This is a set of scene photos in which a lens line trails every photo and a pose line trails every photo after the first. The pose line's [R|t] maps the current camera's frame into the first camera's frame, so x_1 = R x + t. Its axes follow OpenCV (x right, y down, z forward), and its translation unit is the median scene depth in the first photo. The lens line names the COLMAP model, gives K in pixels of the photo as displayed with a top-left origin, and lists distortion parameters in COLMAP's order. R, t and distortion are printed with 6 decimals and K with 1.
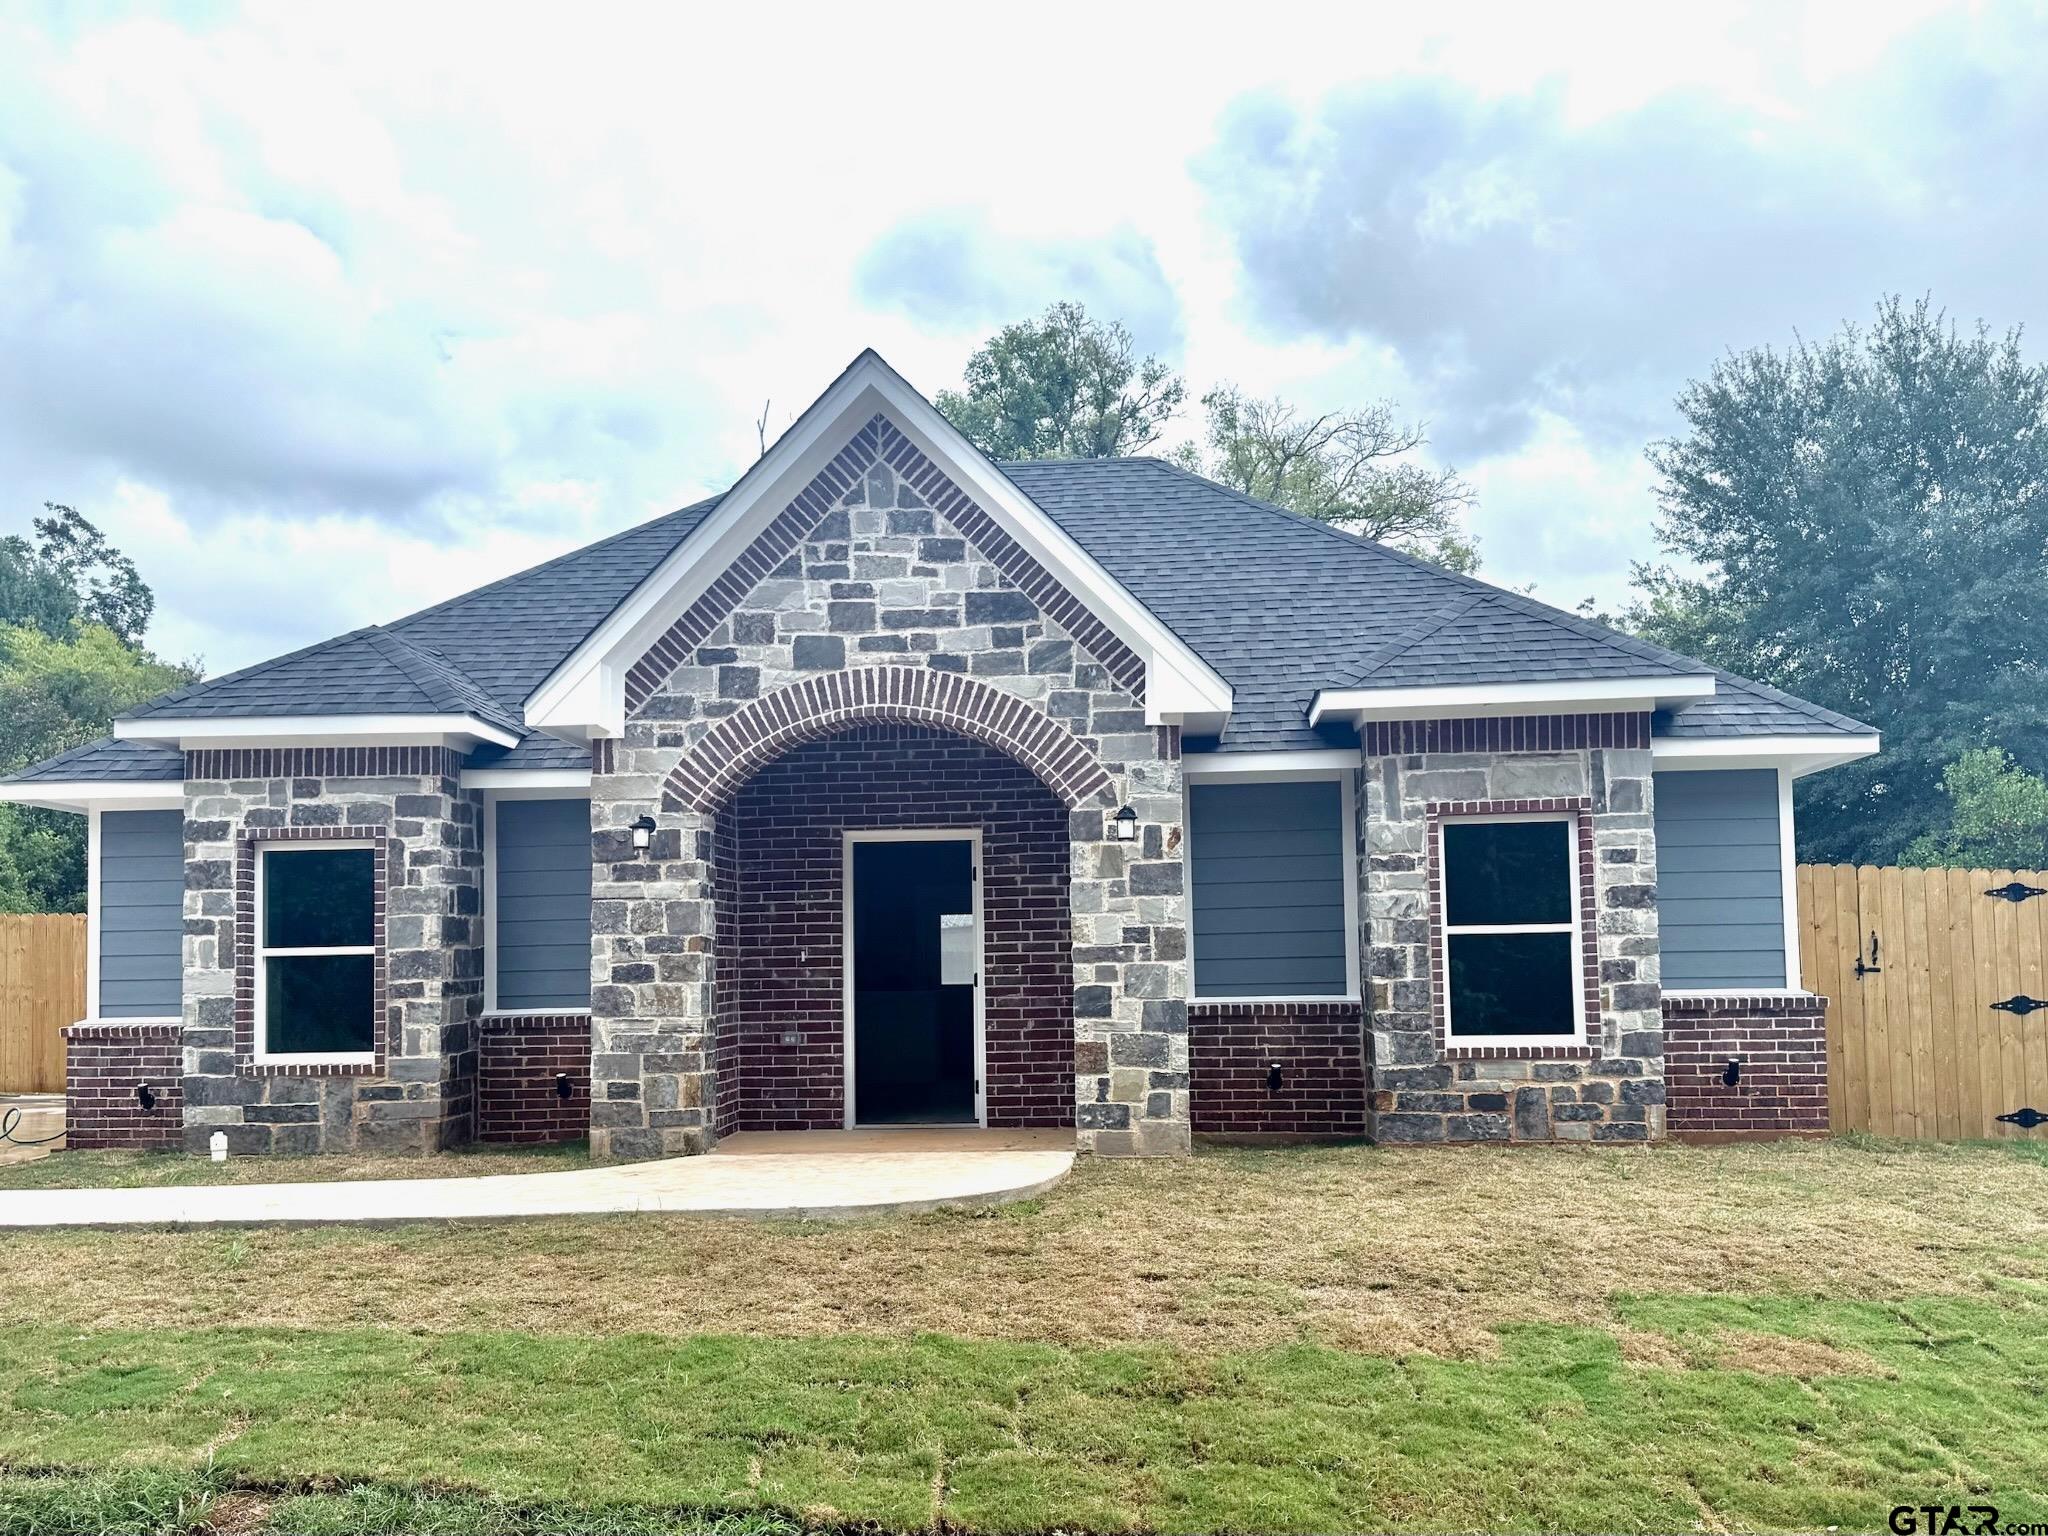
lens RADIAL K [[1739.1, 0, 1018.7], [0, 1739.1, 883.9], [0, 0, 1]] dist [0.182979, -0.392431]
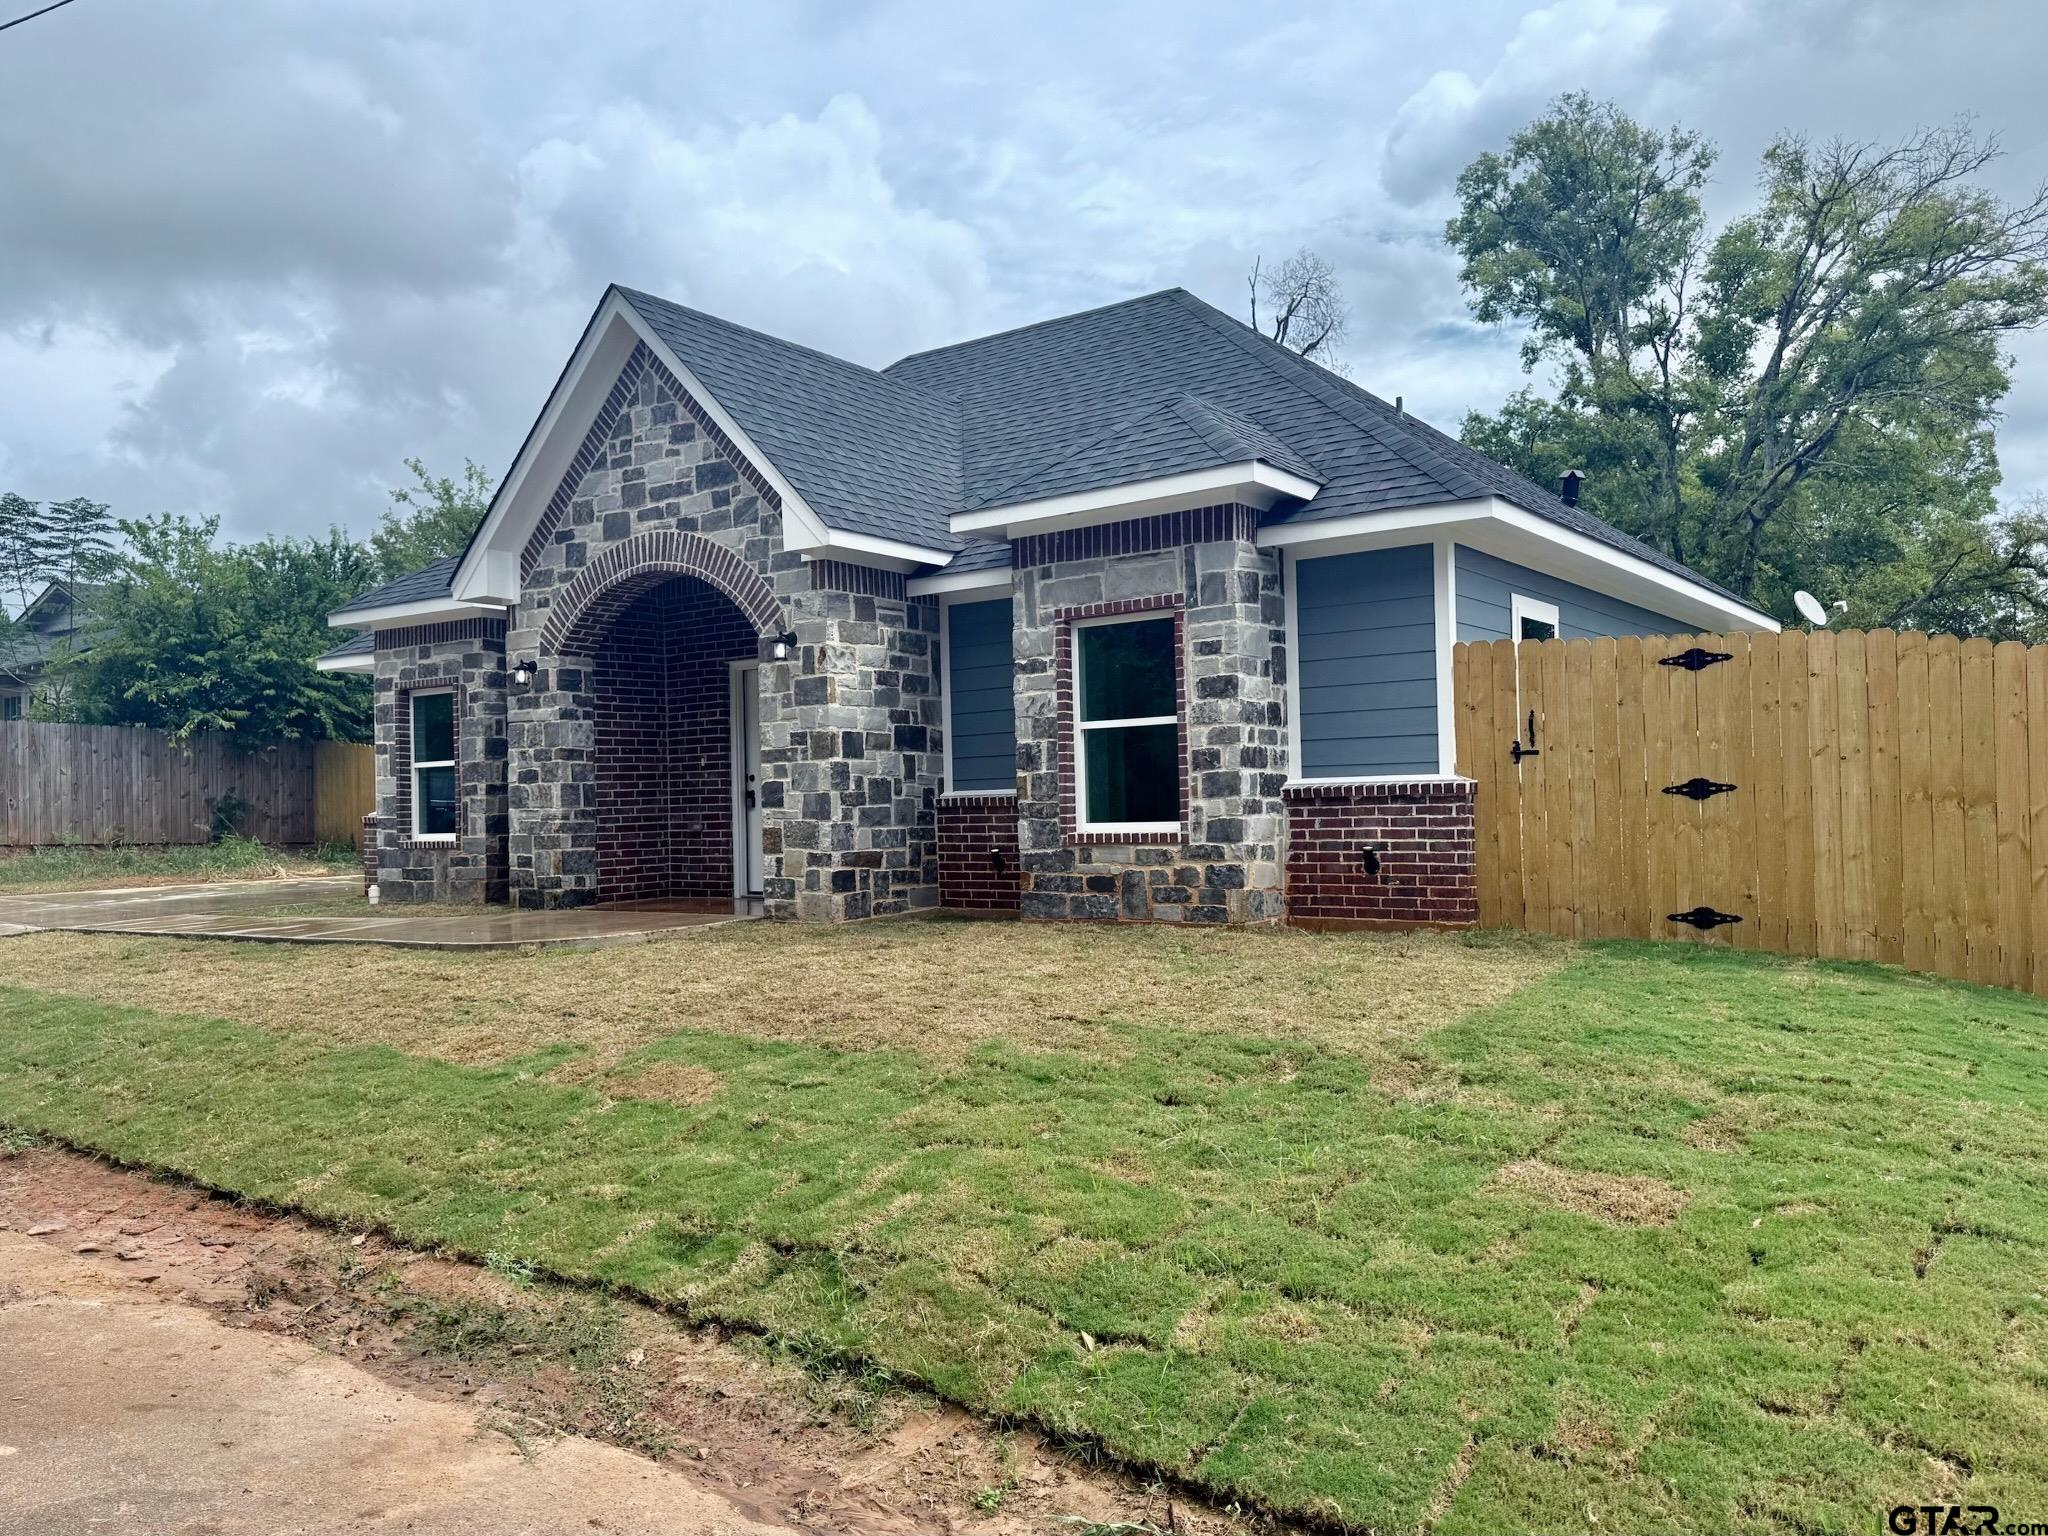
lens RADIAL K [[1558.6, 0, 960.4], [0, 1558.6, 773.9], [0, 0, 1]] dist [0.142544, -0.002255]
pose [[0.836698, -0.015203, -0.547454, 0.719281], [0.039210, 0.998712, 0.032191, 0.022452], [0.546260, -0.048399, 0.836217, 0.155798]]
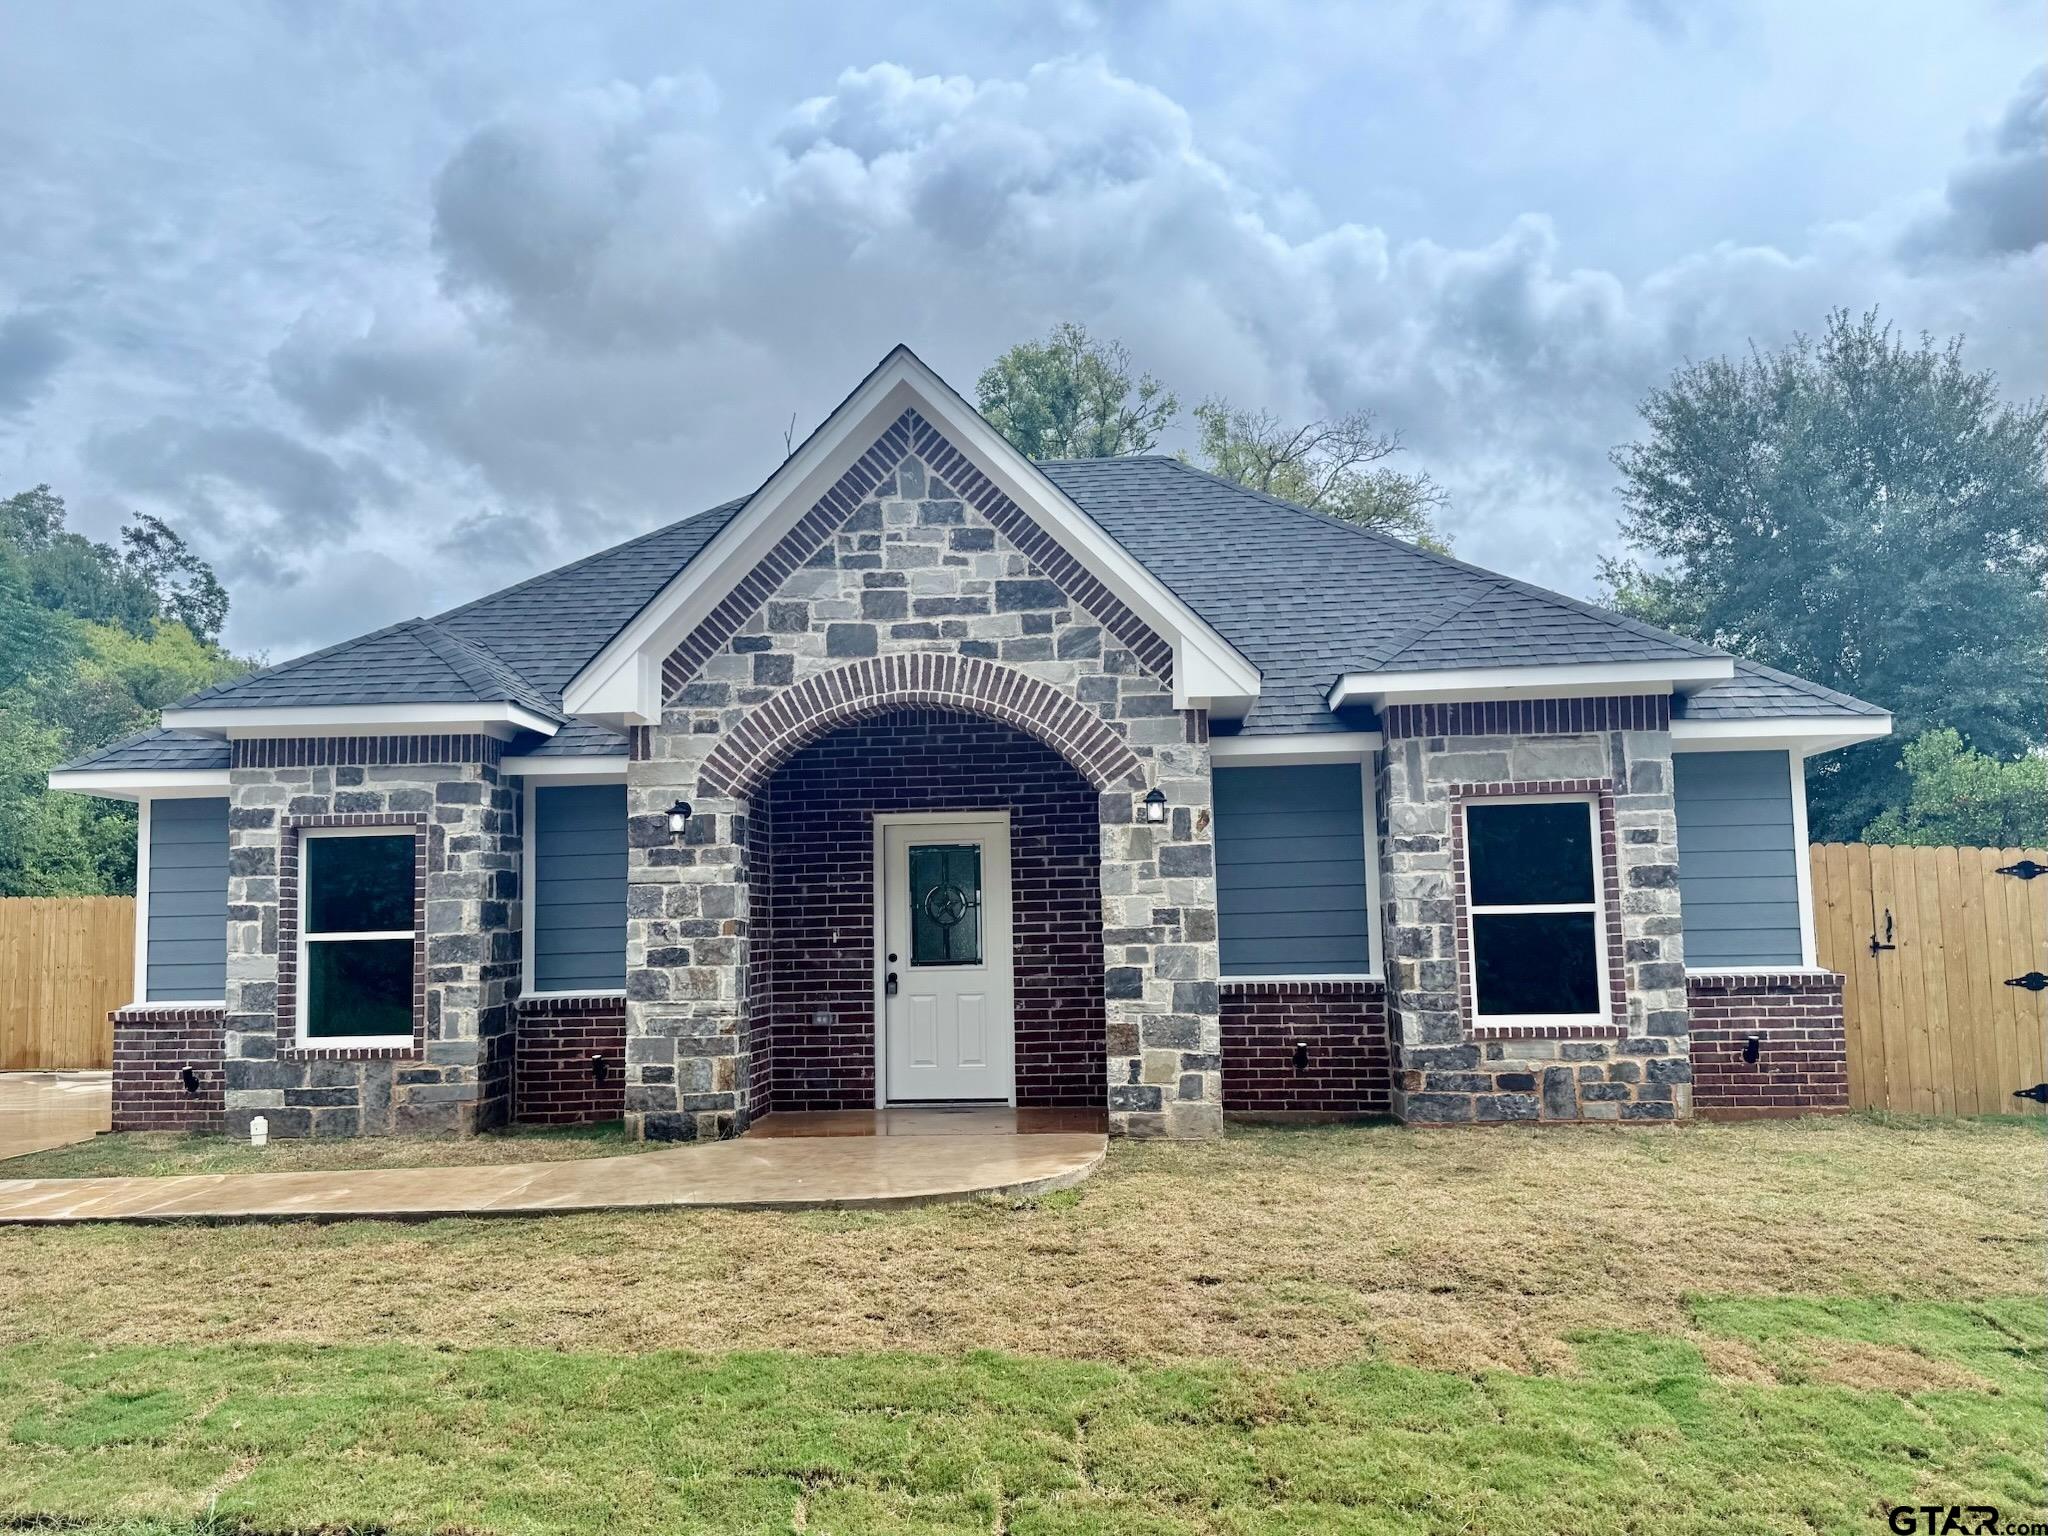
lens RADIAL K [[1583.0, 0, 1018.0], [0, 1583.0, 800.7], [0, 0, 1]] dist [0.161110, -0.327656]
pose [[0.999988, -0.004848, 0.000085, -0.017566], [0.004848, 0.999409, -0.034031, -0.006684], [0.000080, 0.034031, 0.999421, 0.076364]]
